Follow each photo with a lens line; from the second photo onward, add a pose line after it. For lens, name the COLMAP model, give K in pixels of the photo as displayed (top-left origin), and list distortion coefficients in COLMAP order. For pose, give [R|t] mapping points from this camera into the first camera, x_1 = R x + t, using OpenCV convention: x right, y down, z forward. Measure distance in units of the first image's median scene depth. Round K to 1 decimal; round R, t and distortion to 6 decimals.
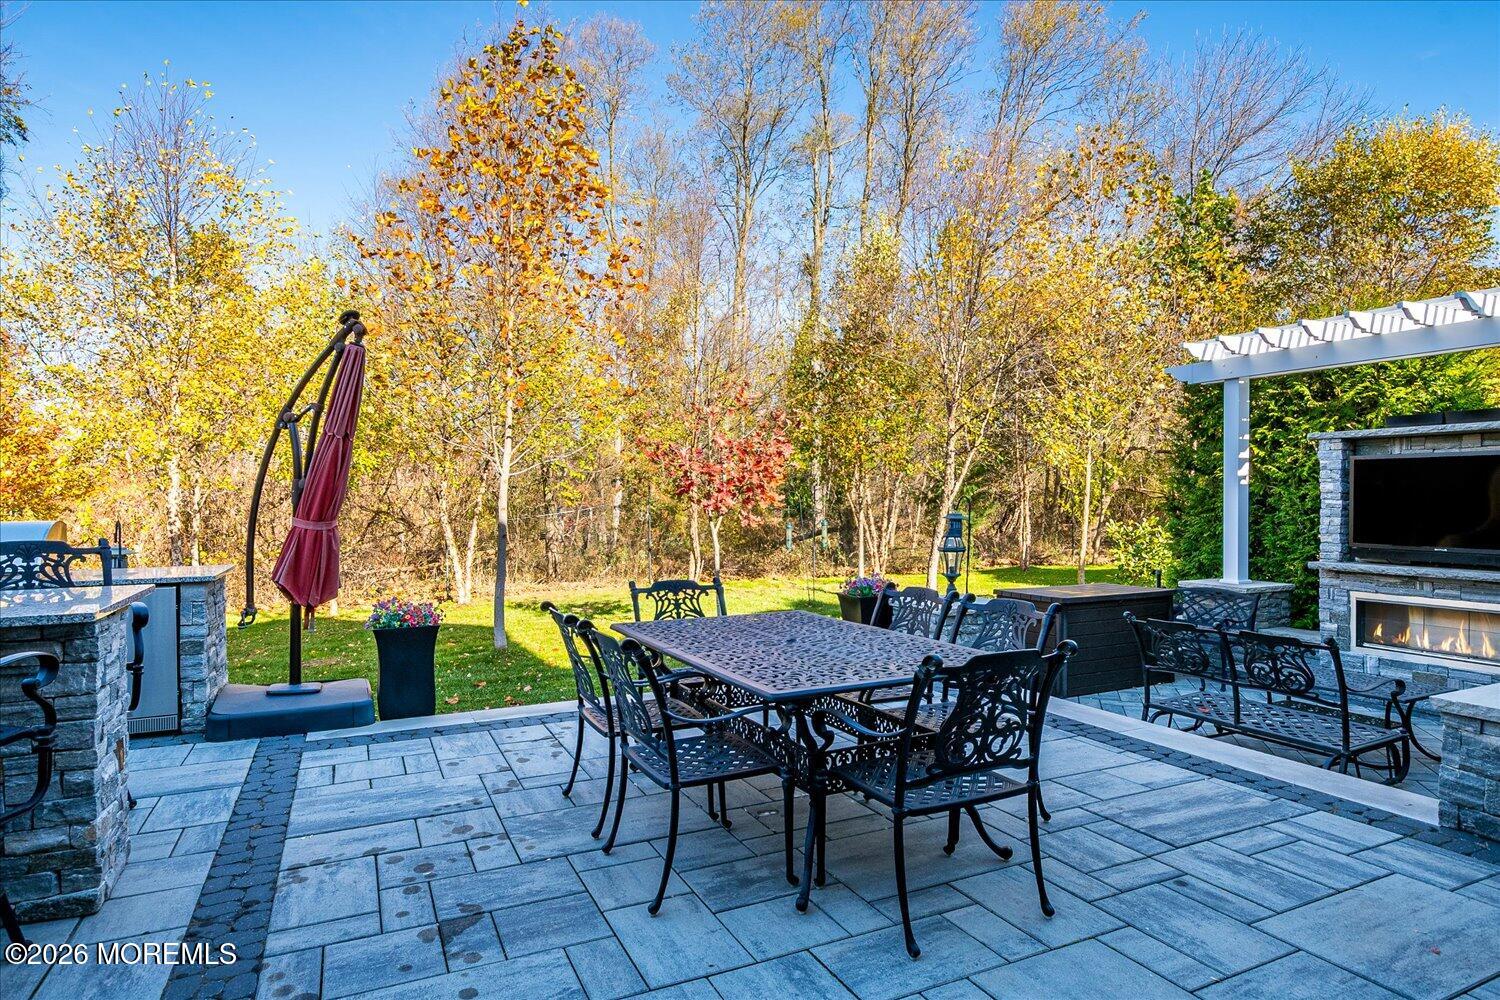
lens RADIAL K [[941.9, 0, 673.4], [0, 941.9, 500.5], [0, 0, 1]] dist [0.004264, 0.002226]
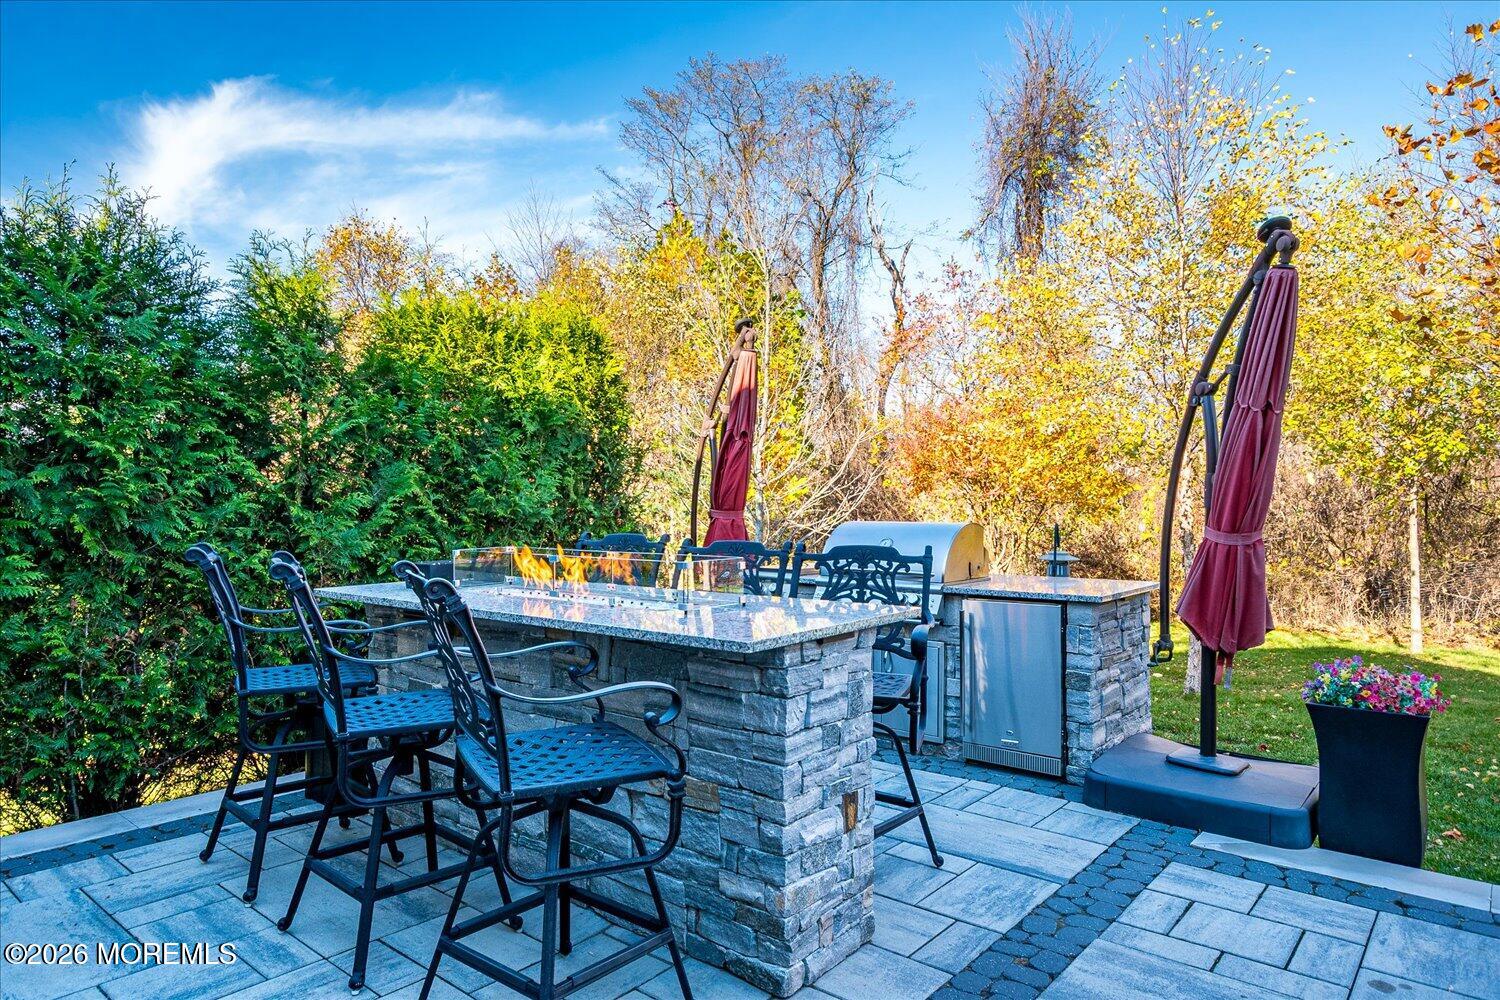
lens RADIAL K [[941.9, 0, 673.4], [0, 941.9, 500.5], [0, 0, 1]] dist [0.004264, 0.002226]
pose [[0.473859, 0.003494, -0.880594, 0.048166], [0.000549, 0.999991, 0.004263, -0.005468], [0.880601, -0.002503, 0.473852, 0.326395]]
